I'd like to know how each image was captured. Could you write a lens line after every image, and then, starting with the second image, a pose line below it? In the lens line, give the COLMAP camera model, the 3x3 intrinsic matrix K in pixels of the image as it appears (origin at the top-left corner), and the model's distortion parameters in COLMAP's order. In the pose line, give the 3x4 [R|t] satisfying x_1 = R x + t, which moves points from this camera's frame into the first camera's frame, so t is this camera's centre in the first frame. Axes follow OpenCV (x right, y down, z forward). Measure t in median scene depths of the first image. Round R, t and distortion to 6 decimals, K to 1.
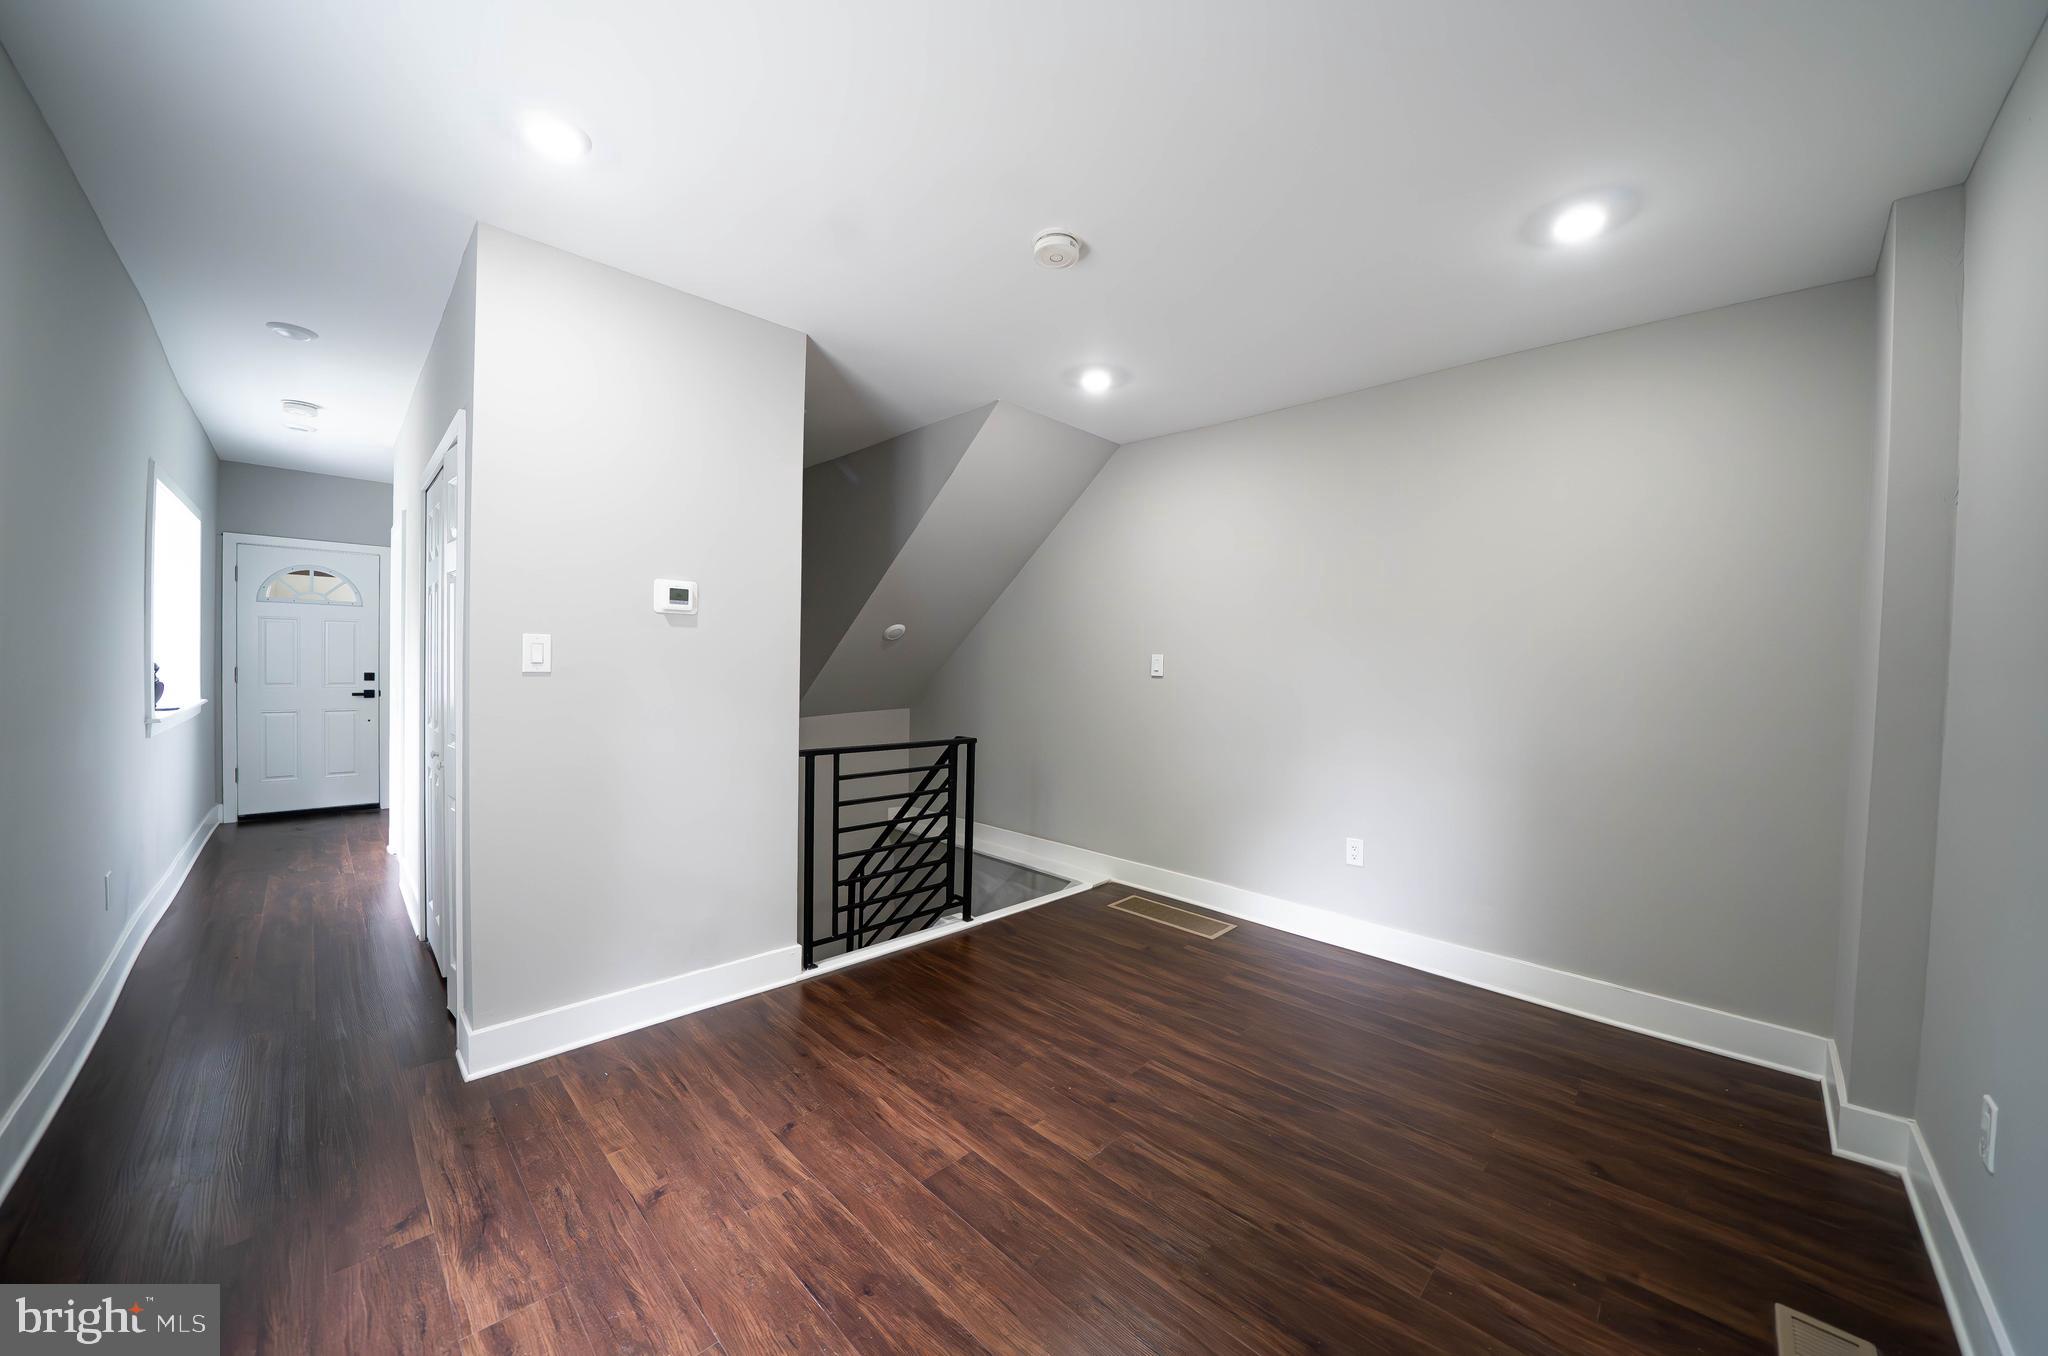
lens RADIAL K [[715.8, 0, 1021.7], [0, 715.8, 679.6], [0, 0, 1]] dist [-0.022064, 0.002095]
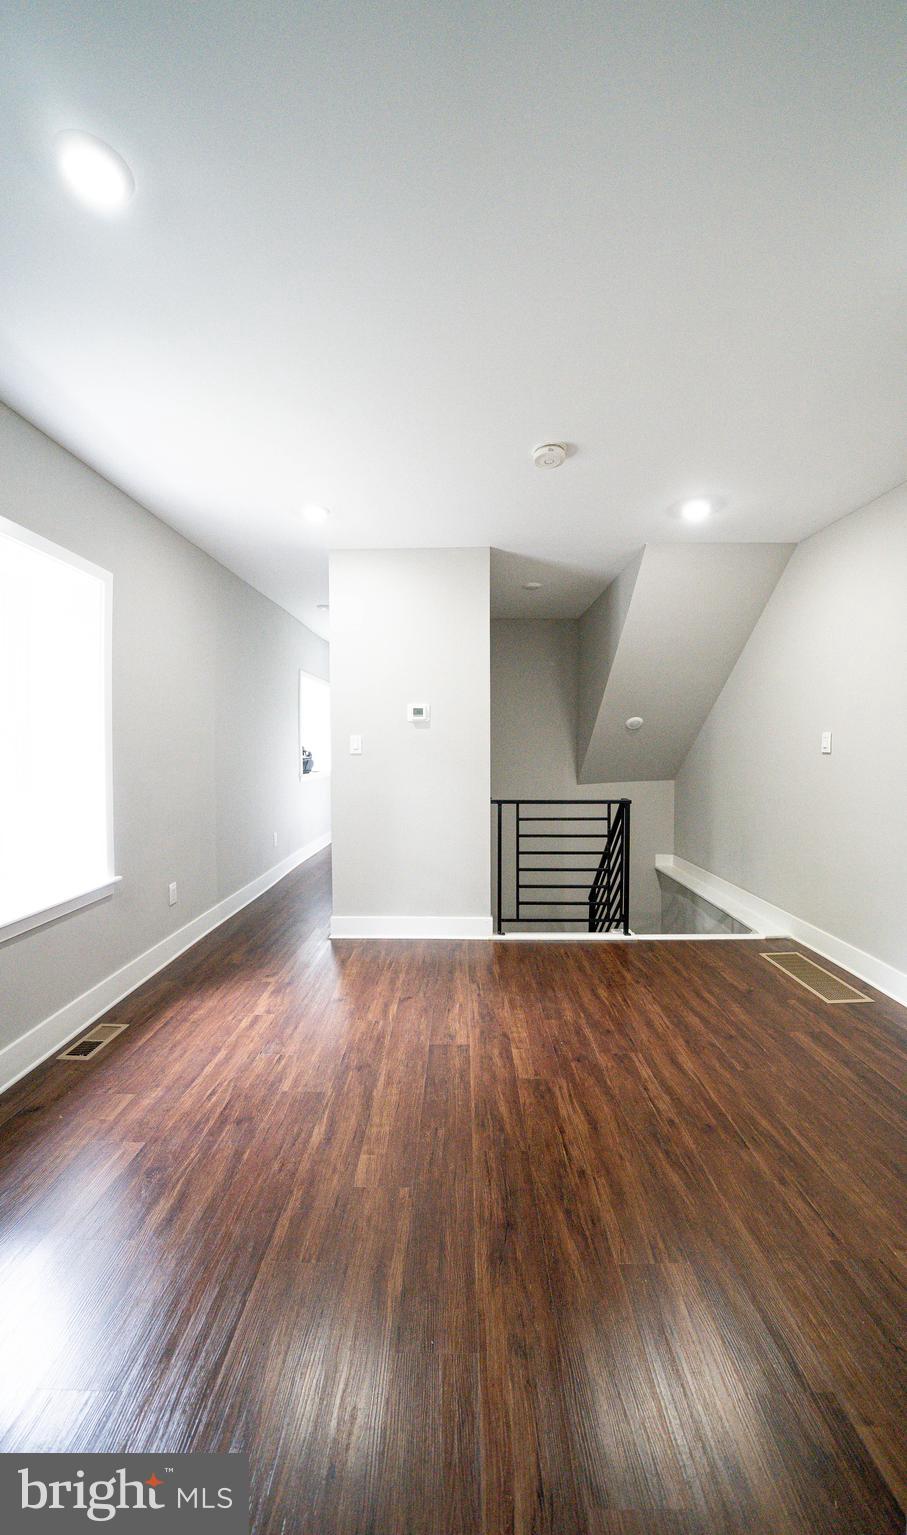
lens RADIAL K [[531.5, 0, 465.0], [0, 531.5, 761.6], [0, 0, 1]] dist [-0.018295, -0.000257]
pose [[0.701900, -0.000707, -0.712275, 0.510257], [0.001059, 0.999999, 0.000050, 0.010937], [0.712274, -0.000789, 0.701901, 0.093233]]
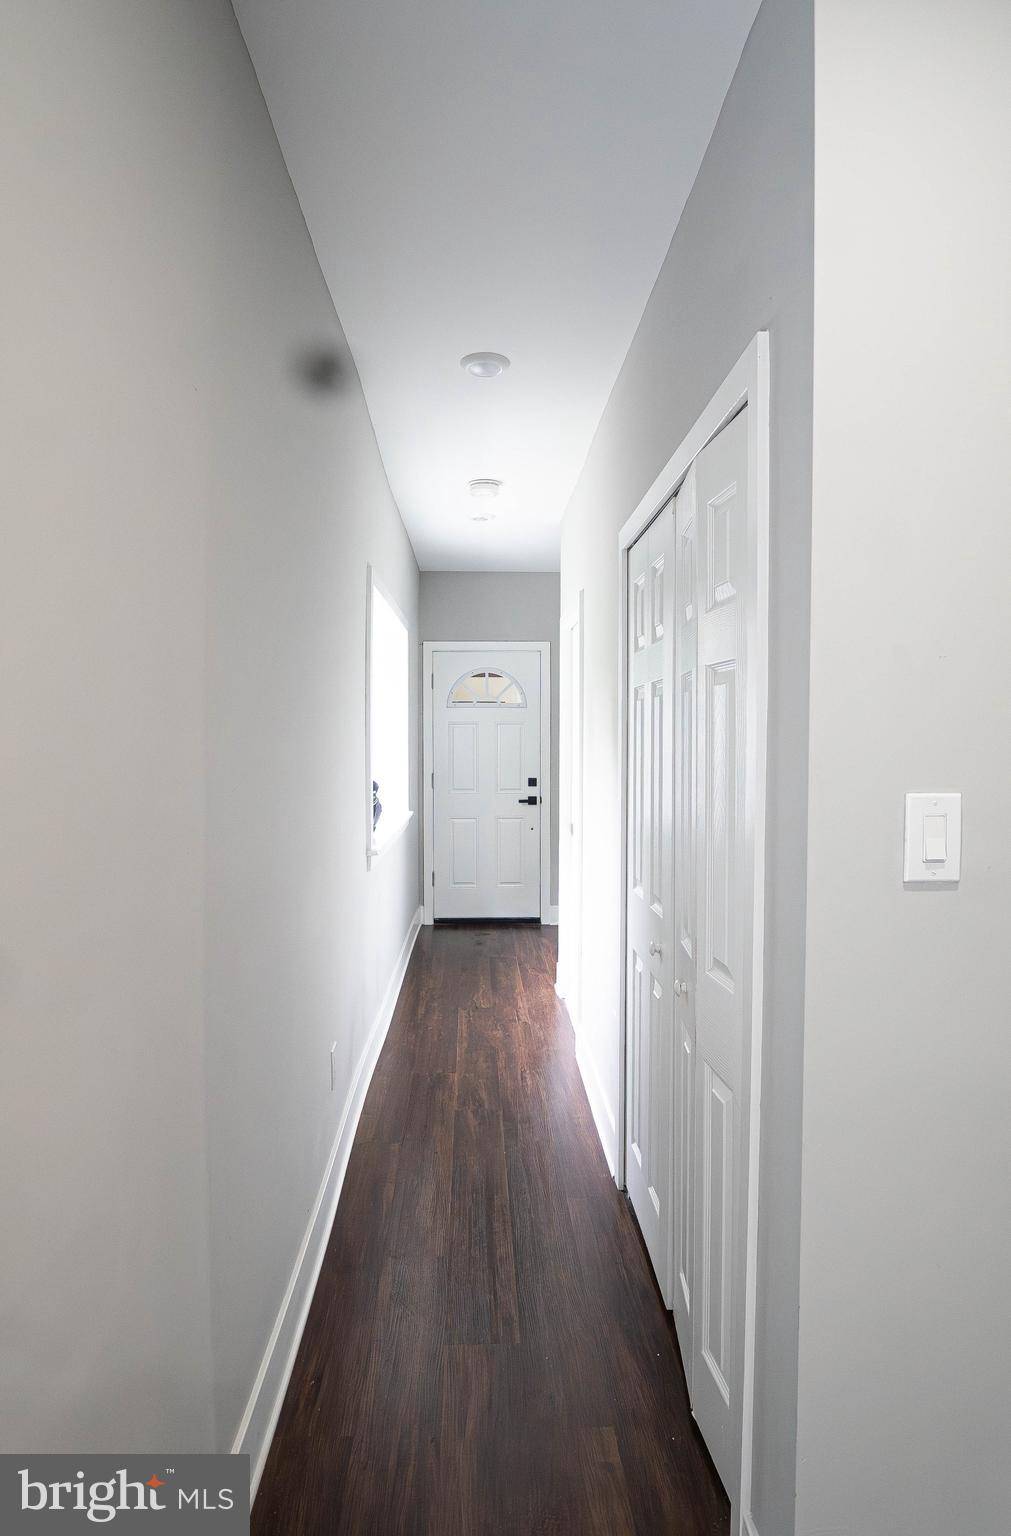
lens RADIAL K [[797.5, 0, 506.0], [0, 797.5, 763.7], [0, 0, 1]] dist [-0.000534, 0.000104]
pose [[0.732677, 0.004280, -0.680563, -0.415232], [0.001134, 0.999971, 0.007511, -0.065534], [0.680575, -0.006275, 0.732651, 0.357634]]
